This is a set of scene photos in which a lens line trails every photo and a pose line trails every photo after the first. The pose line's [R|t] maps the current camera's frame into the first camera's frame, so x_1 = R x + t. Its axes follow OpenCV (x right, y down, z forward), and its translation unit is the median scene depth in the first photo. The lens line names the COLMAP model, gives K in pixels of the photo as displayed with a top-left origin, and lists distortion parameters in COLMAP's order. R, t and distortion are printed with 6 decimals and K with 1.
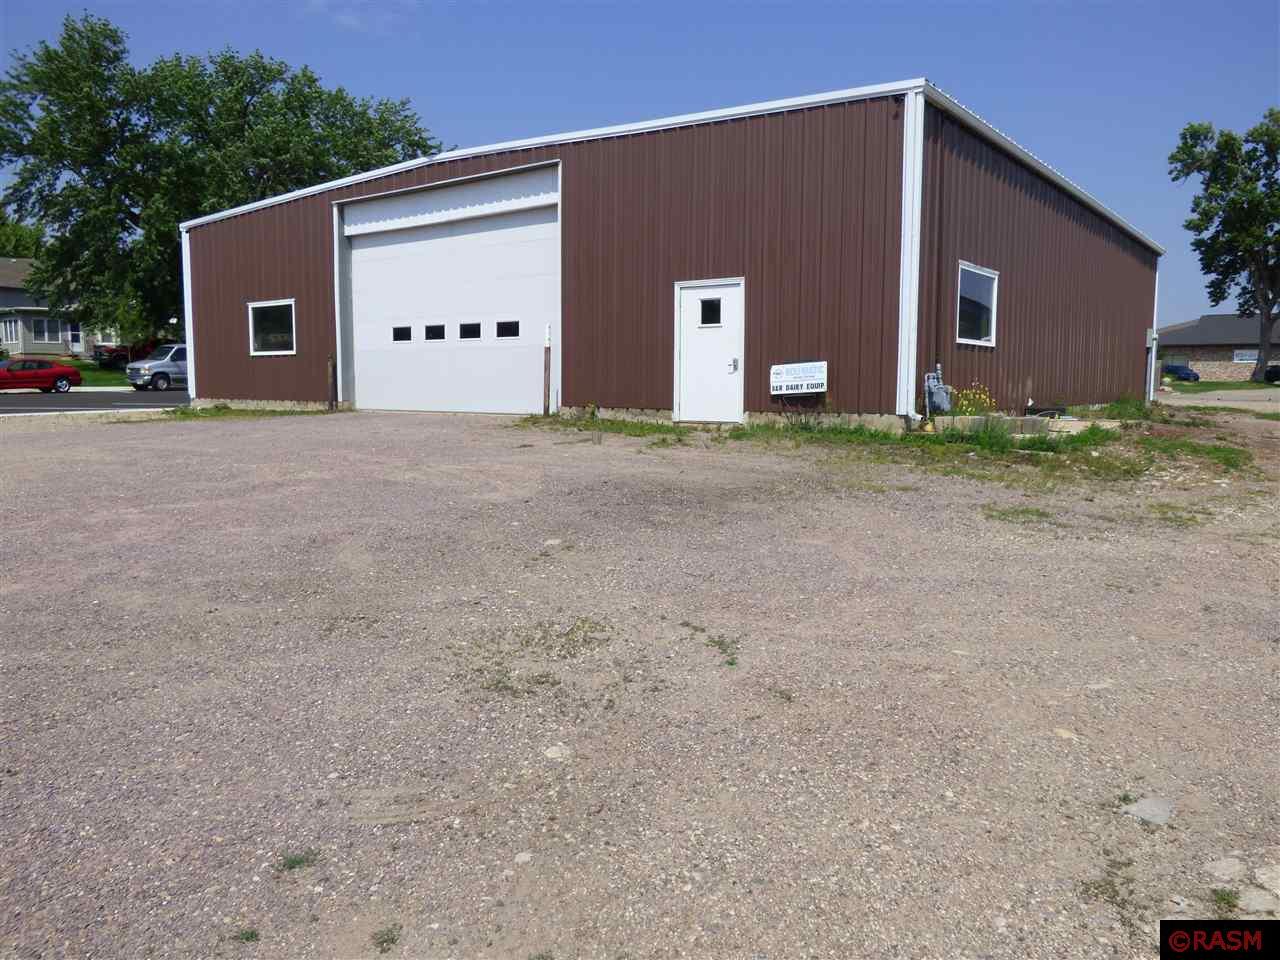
lens RADIAL K [[936.8, 0, 640.0], [0, 936.8, 480.0], [0, 0, 1]] dist [-0.004235, -0.001250]
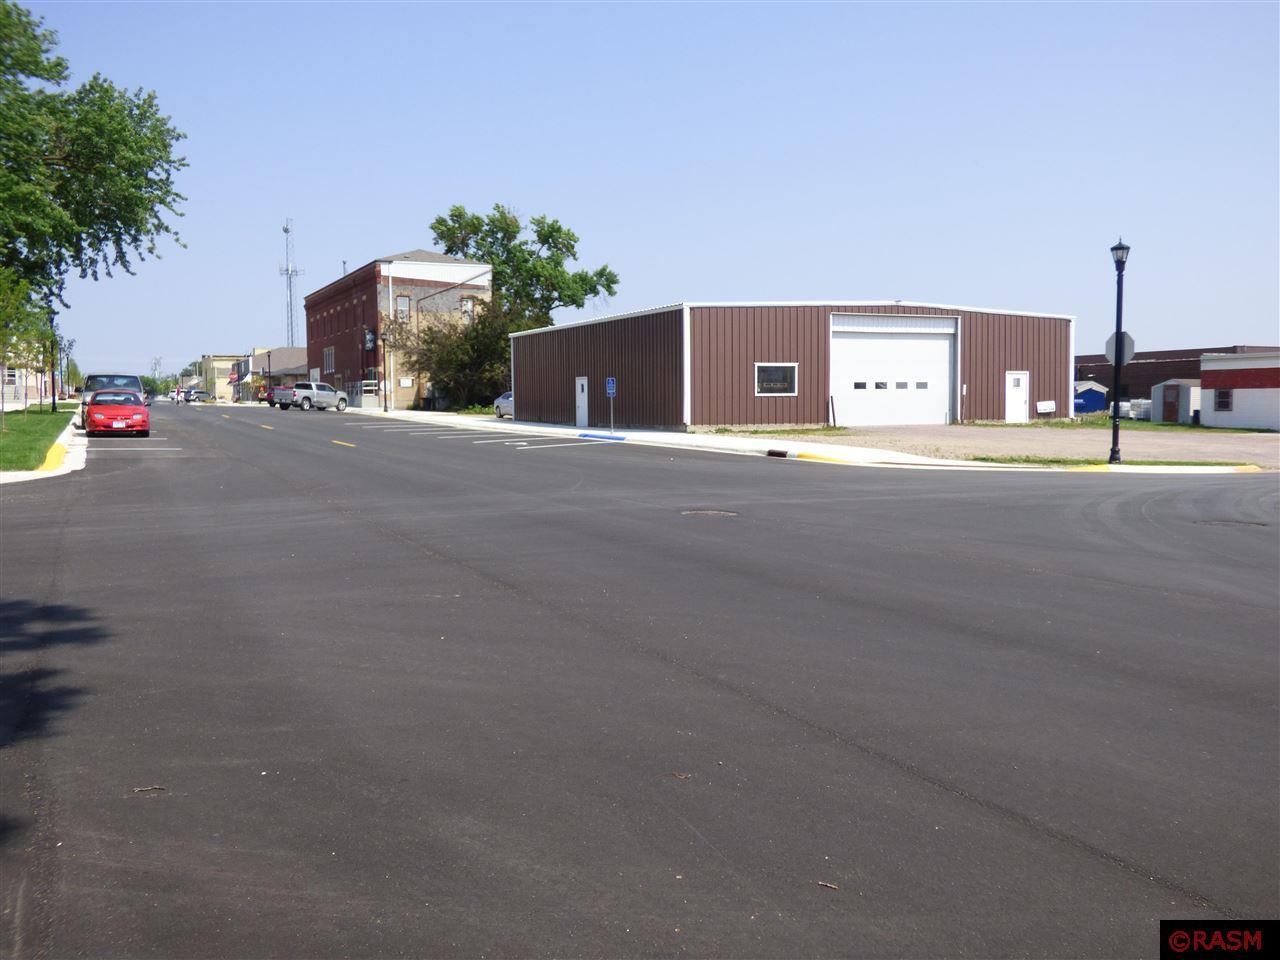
lens RADIAL K [[1115.0, 0, 640.0], [0, 1115.0, 480.0], [0, 0, 1]] dist [-0.030534, 0.001223]
pose [[0.469518, -0.069310, 0.880198, -3.204941], [0.102282, 0.994472, 0.023748, -0.083463], [-0.876978, 0.078878, 0.474012, 0.430266]]
